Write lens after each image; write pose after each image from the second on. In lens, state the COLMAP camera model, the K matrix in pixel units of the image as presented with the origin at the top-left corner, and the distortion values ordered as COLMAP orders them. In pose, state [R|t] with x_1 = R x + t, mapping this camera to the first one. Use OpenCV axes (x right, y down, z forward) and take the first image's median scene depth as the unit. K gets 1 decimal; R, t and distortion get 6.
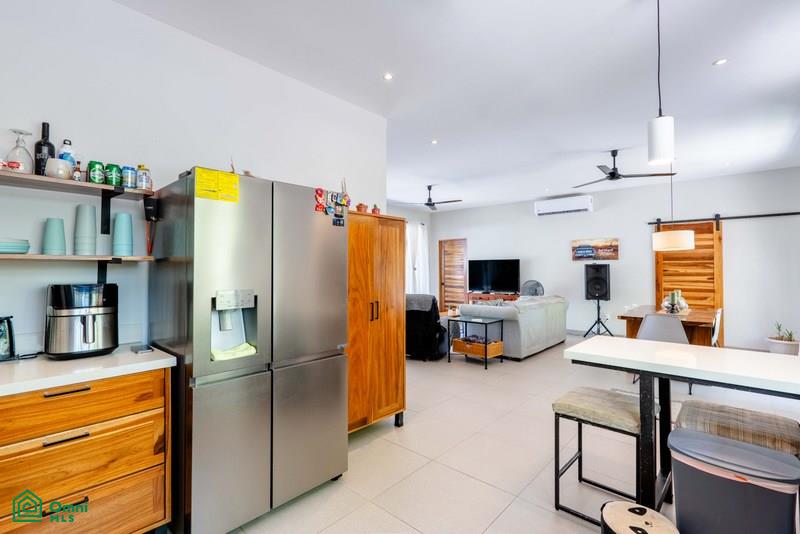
lens RADIAL K [[368.8, 0, 381.9], [0, 368.8, 260.4], [0, 0, 1]] dist [0.001600, -0.001027]
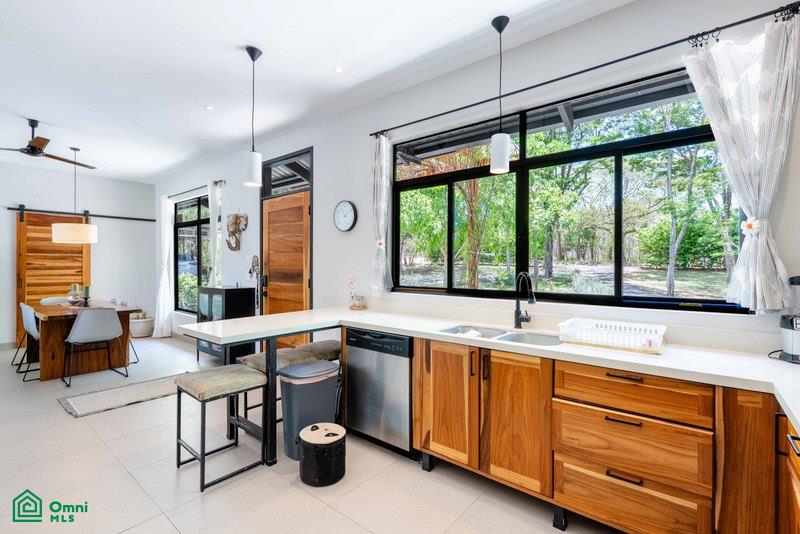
lens RADIAL K [[368.8, 0, 400.0], [0, 368.8, 264.0], [0, 0, 1]] dist [0.001600, -0.001027]
pose [[-0.092727, -0.000473, 0.995691, -0.224683], [-0.028146, 0.999602, -0.002147, 0.004426], [-0.995294, -0.028224, -0.092703, 0.199691]]
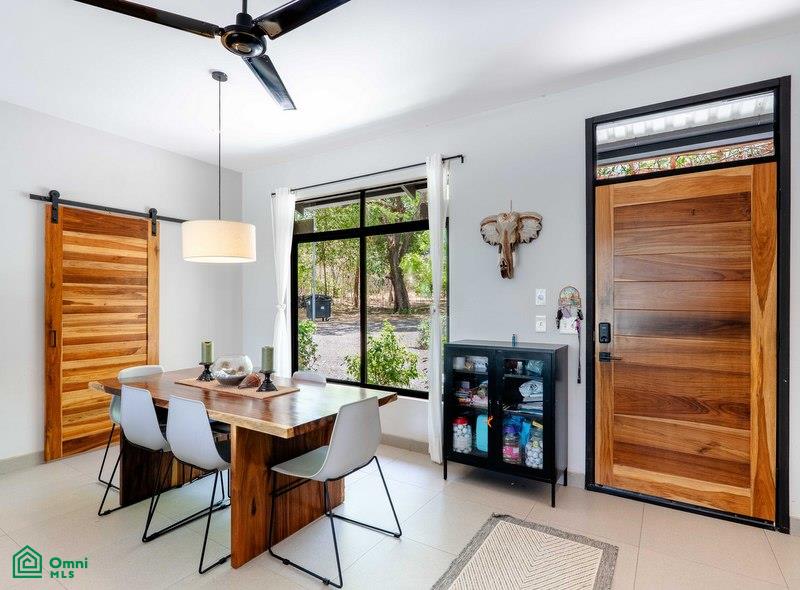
lens RADIAL K [[420.9, 0, 399.9], [0, 420.9, 298.2], [0, 0, 1]] dist [-0.005375, 0.000138]
pose [[-0.211088, 0.004905, 0.977455, 0.154093], [-0.026442, 0.999593, -0.010726, 0.017367], [-0.977109, -0.028110, -0.210872, 0.742743]]
